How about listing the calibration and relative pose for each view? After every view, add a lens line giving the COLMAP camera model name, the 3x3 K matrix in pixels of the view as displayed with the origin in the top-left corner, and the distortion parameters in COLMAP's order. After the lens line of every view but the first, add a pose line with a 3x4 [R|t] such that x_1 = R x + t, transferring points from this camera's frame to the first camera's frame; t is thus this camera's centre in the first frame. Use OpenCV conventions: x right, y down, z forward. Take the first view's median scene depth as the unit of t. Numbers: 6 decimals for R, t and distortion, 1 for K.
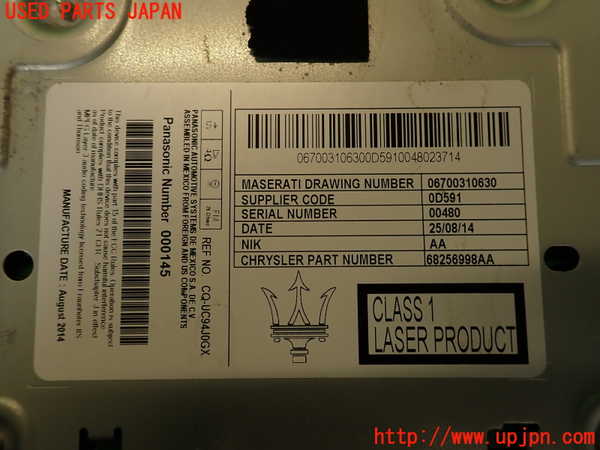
lens RADIAL K [[452.2, 0, 299.6], [0, 452.2, 226.3], [0, 0, 1]] dist [0.013517, -0.015258]
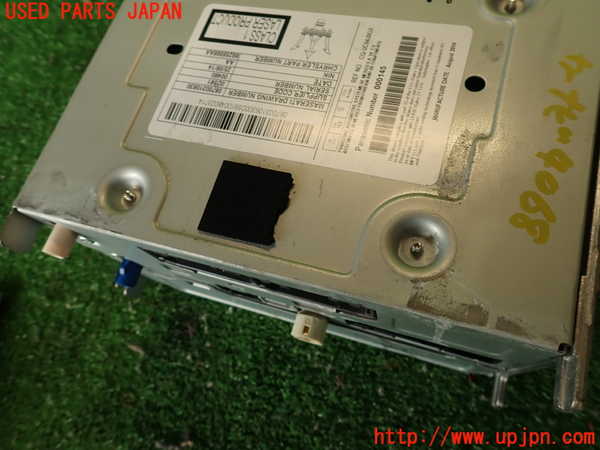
lens RADIAL K [[452.2, 0, 302.0], [0, 452.2, 224.7], [0, 0, 1]] dist [0.013517, -0.015258]
pose [[-0.933536, -0.219348, 0.283543, -0.611050], [0.320340, -0.865467, 0.385162, -1.116096], [0.160913, 0.450393, 0.878210, -0.240078]]
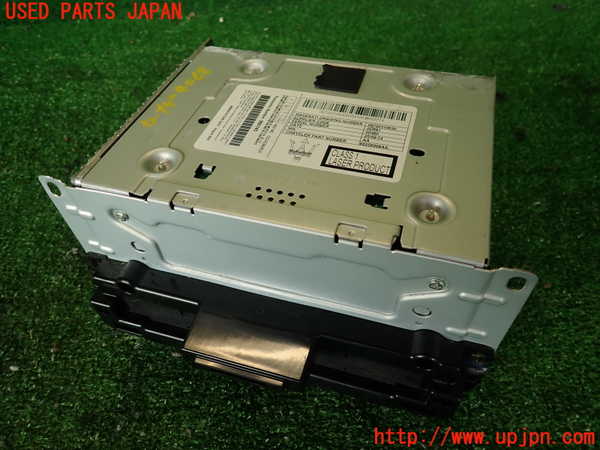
lens RADIAL K [[452.2, 0, 301.2], [0, 452.2, 221.7], [0, 0, 1]] dist [0.013517, -0.015258]
pose [[0.951571, 0.199416, -0.233978, 0.622820], [-0.299593, 0.772246, -0.560250, 1.805946], [0.068966, 0.603216, 0.794591, -0.658013]]
